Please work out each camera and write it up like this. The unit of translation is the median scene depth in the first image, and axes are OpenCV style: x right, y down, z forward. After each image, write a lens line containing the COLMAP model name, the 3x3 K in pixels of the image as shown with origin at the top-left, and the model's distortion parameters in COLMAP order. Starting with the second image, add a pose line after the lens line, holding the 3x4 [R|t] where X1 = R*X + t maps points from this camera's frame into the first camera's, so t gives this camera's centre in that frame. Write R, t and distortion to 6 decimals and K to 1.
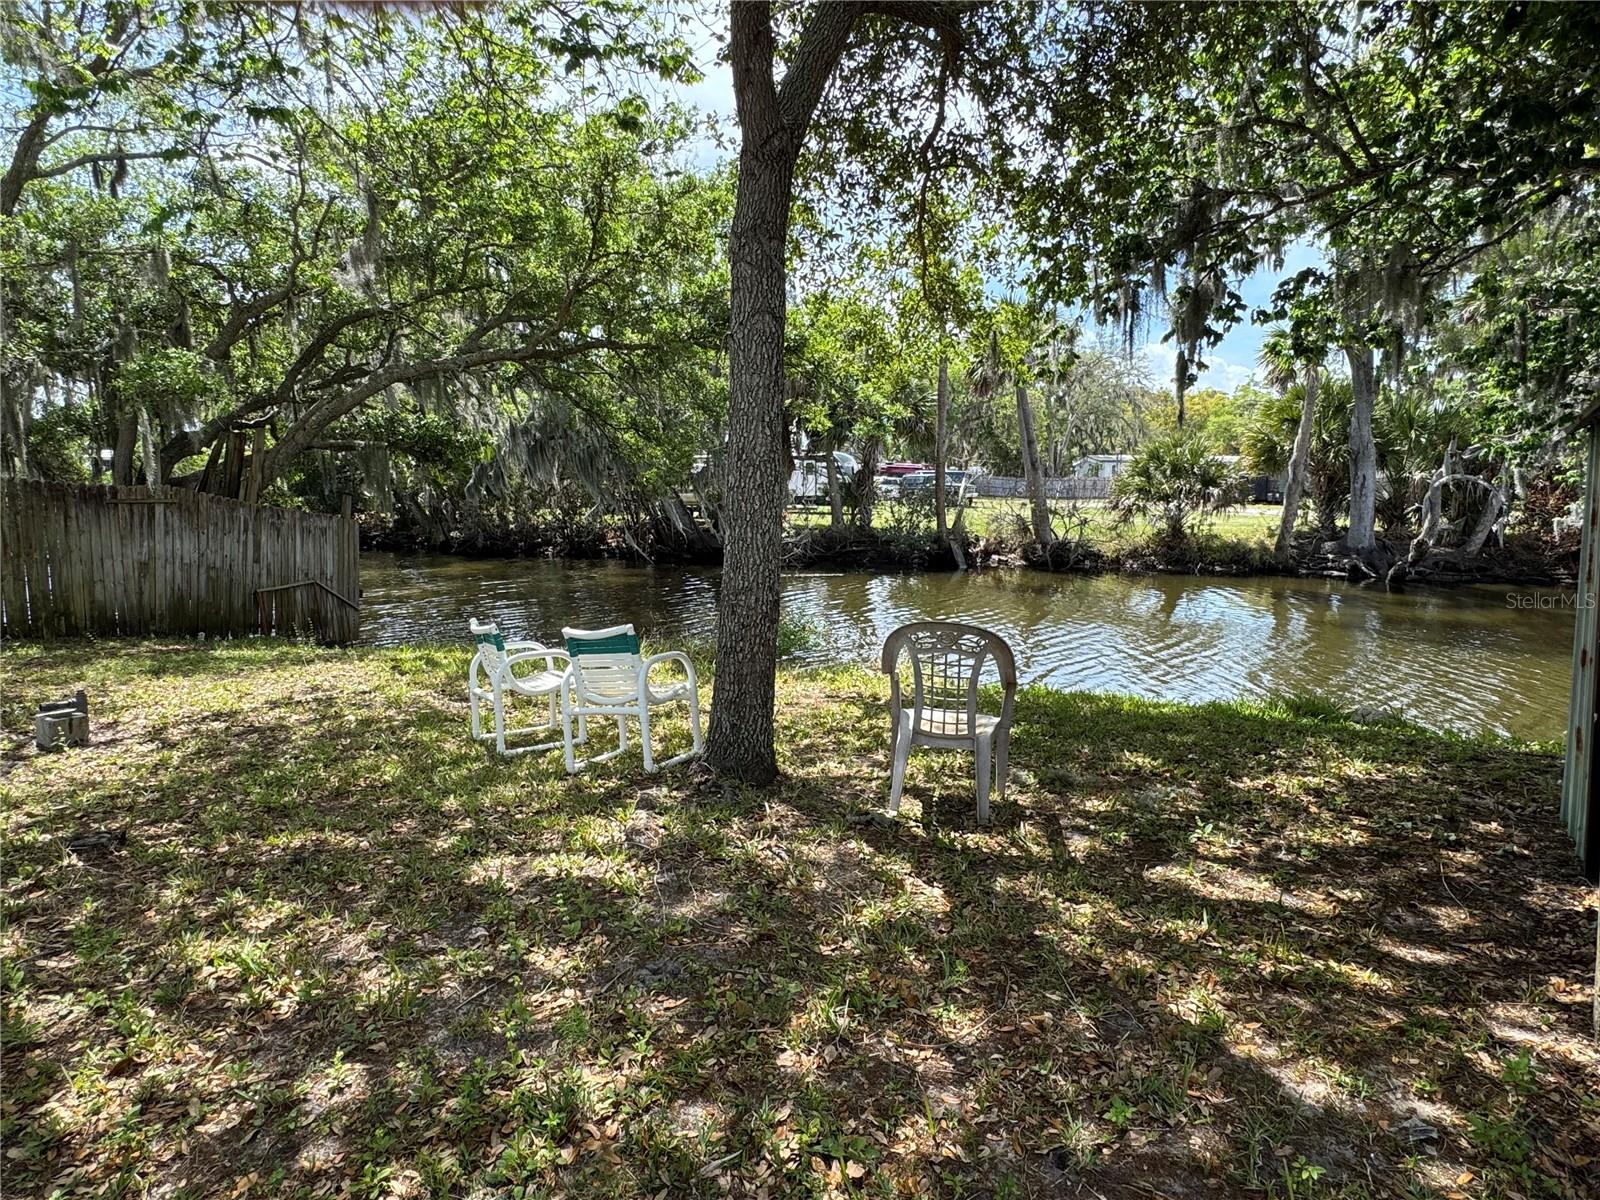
lens RADIAL K [[925.1, 0, 800.0], [0, 925.1, 600.0], [0, 0, 1]] dist [-0.006119, -0.000999]
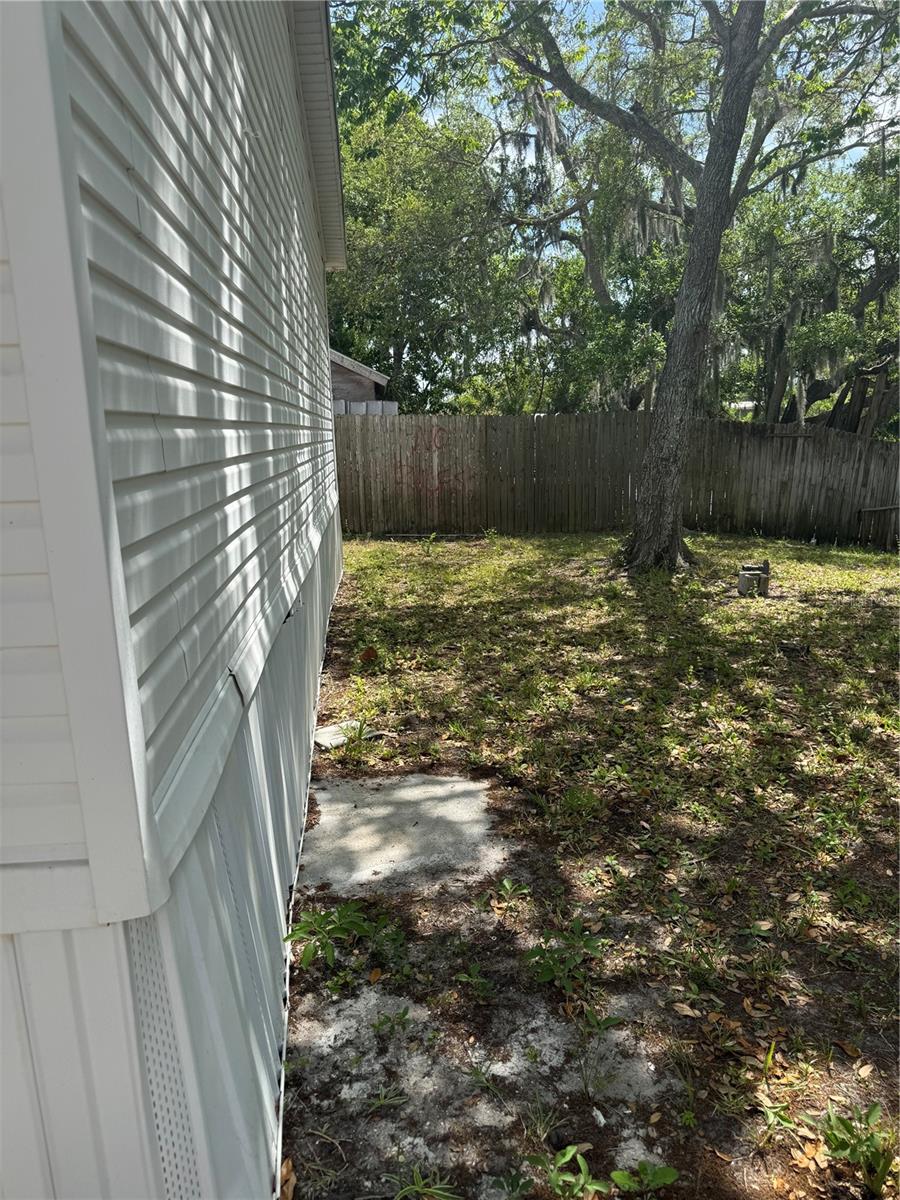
lens RADIAL K [[850.5, 0, 450.0], [0, 850.5, 600.0], [0, 0, 1]] dist [0.048424, -0.042548]
pose [[0.588314, 0.141059, -0.796234, 0.012217], [-0.082444, 0.990000, 0.114470, 0.030296], [0.804419, -0.001700, 0.594060, -0.140424]]
